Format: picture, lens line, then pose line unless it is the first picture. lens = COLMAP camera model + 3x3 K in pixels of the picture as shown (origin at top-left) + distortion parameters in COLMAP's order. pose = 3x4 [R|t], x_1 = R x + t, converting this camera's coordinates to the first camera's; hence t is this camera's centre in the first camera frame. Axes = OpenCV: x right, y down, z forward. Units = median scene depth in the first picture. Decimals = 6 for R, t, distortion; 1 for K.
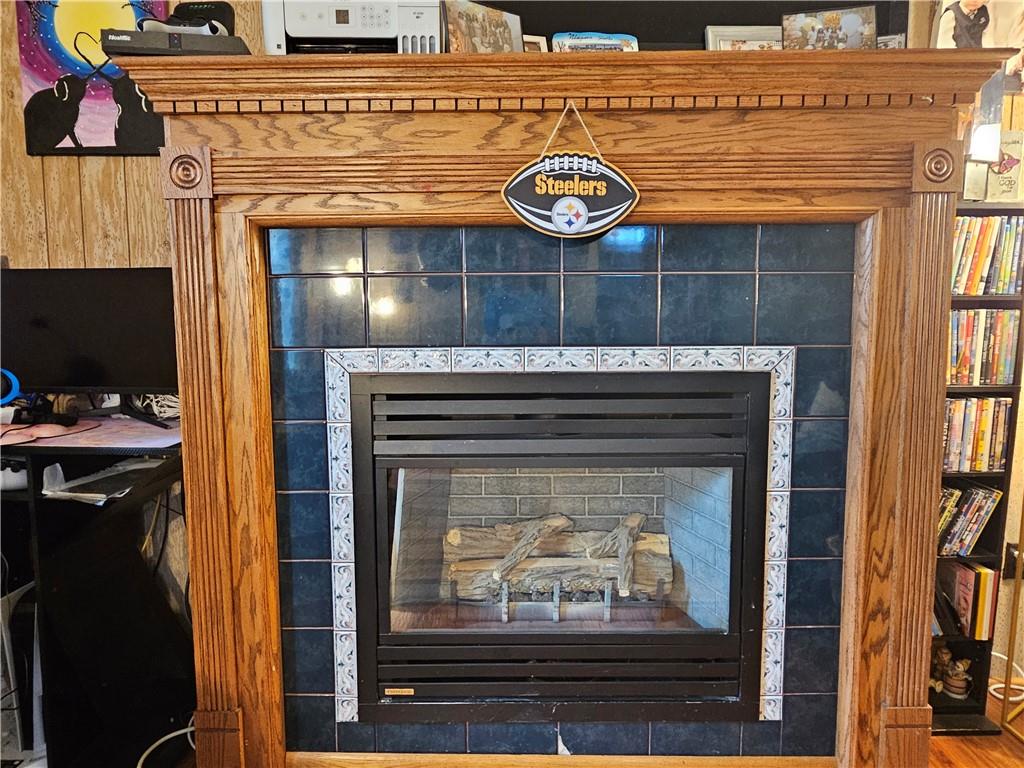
lens RADIAL K [[697.8, 0, 515.9], [0, 697.8, 378.1], [0, 0, 1]] dist [0.009644, 0.001461]
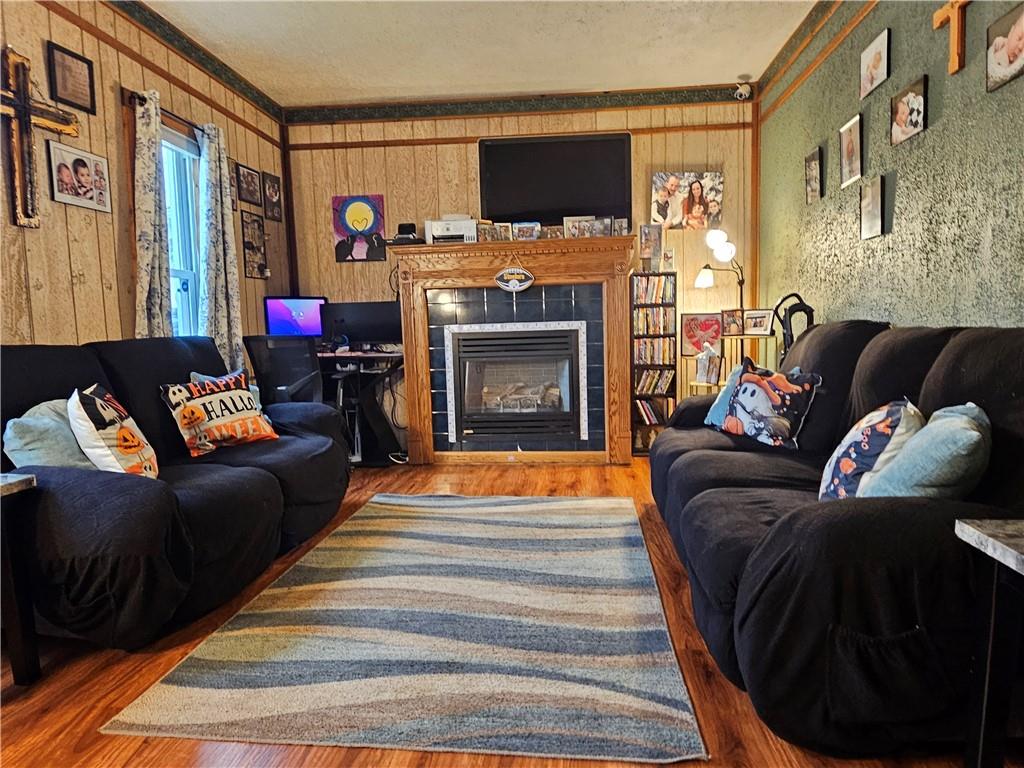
lens RADIAL K [[697.8, 0, 512.8], [0, 697.8, 387.4], [0, 0, 1]] dist [0.009644, 0.001461]
pose [[0.996159, -0.017297, -0.085838, 0.324162], [0.018929, 0.999655, 0.018230, 0.192938], [0.085493, -0.019785, 0.996142, -2.226317]]
